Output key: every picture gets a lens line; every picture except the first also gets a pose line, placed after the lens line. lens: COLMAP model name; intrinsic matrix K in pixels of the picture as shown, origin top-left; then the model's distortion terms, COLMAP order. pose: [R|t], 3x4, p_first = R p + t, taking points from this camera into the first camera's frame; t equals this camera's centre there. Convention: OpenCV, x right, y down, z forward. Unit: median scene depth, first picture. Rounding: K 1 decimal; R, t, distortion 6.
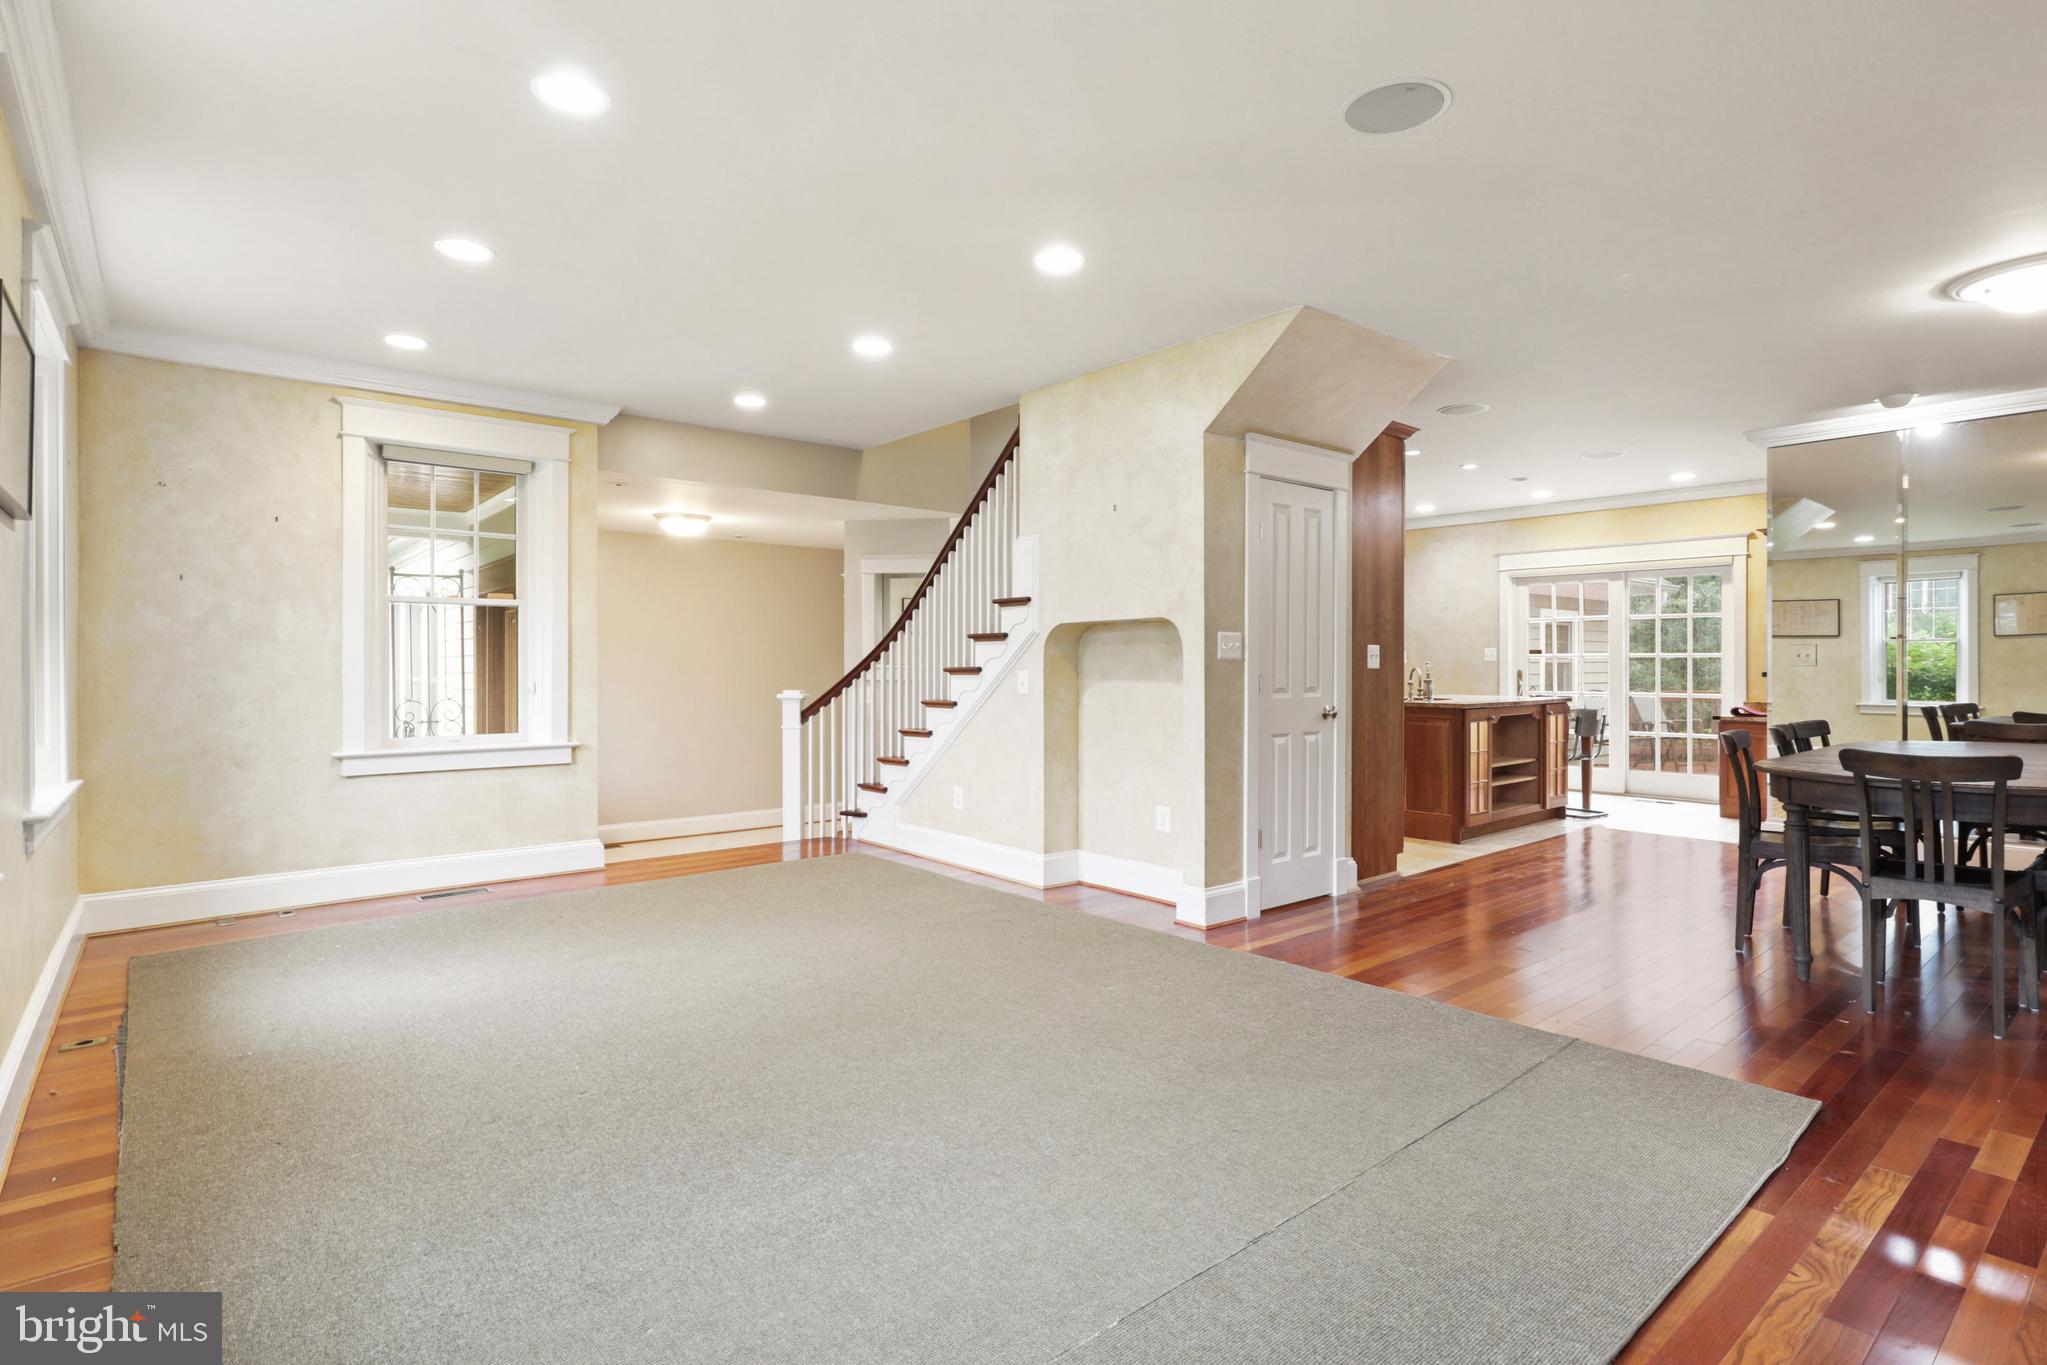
lens RADIAL K [[1028.1, 0, 1034.4], [0, 1028.1, 664.9], [0, 0, 1]] dist [-0.009579, 0.005065]
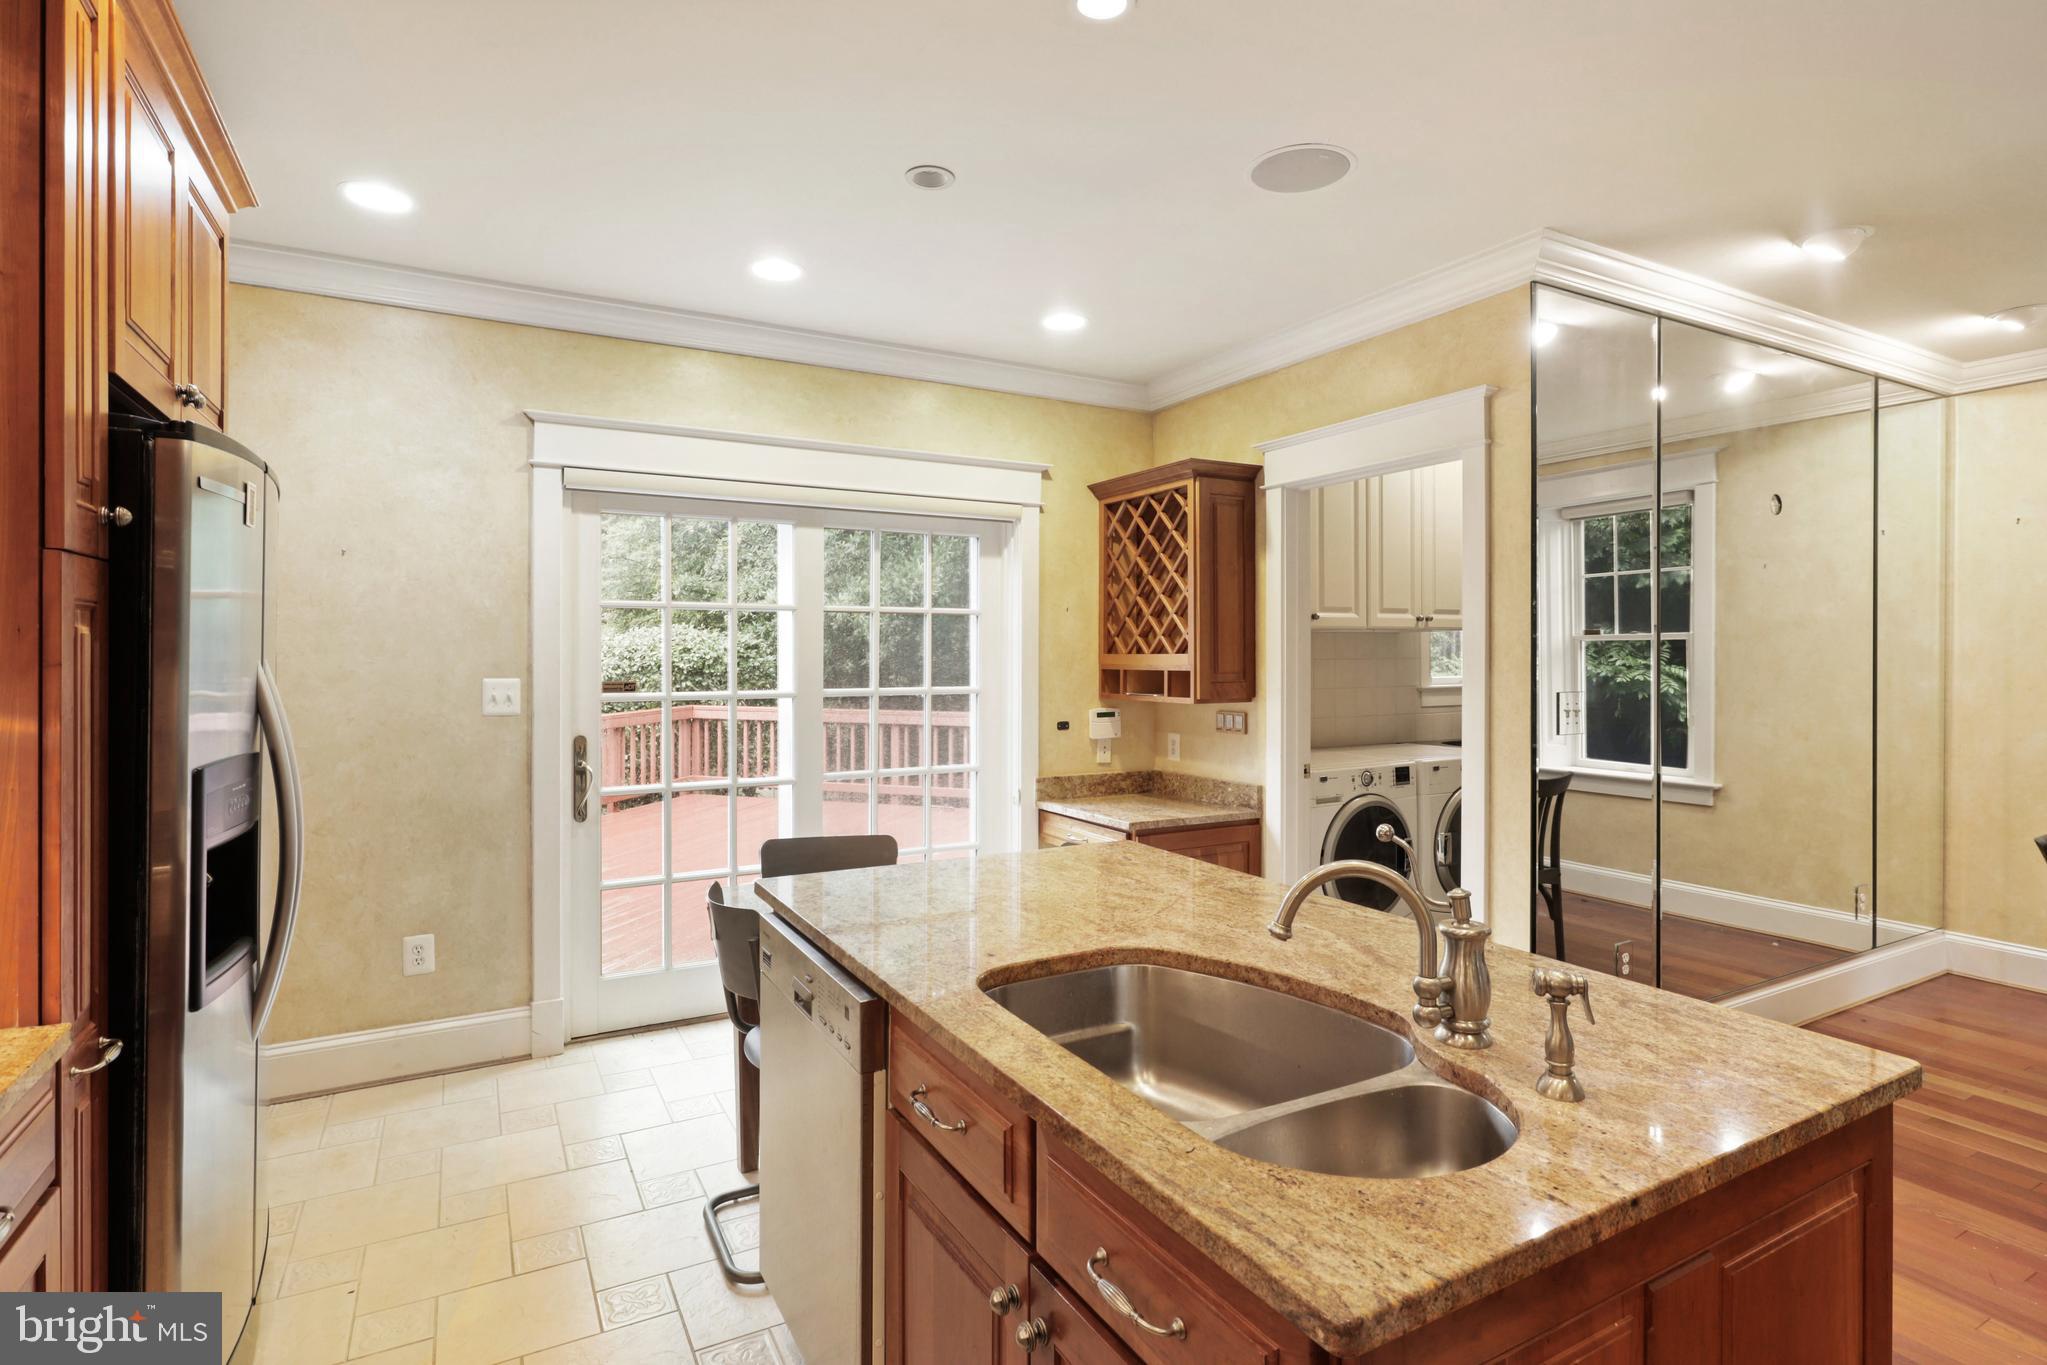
lens RADIAL K [[1028.1, 0, 1018.7], [0, 1028.1, 648.8], [0, 0, 1]] dist [-0.009579, 0.005065]
pose [[0.200203, 0.005386, 0.979740, 0.159218], [0.000460, 0.999984, -0.005591, -0.028999], [-0.979754, 0.001570, 0.200198, 0.904055]]
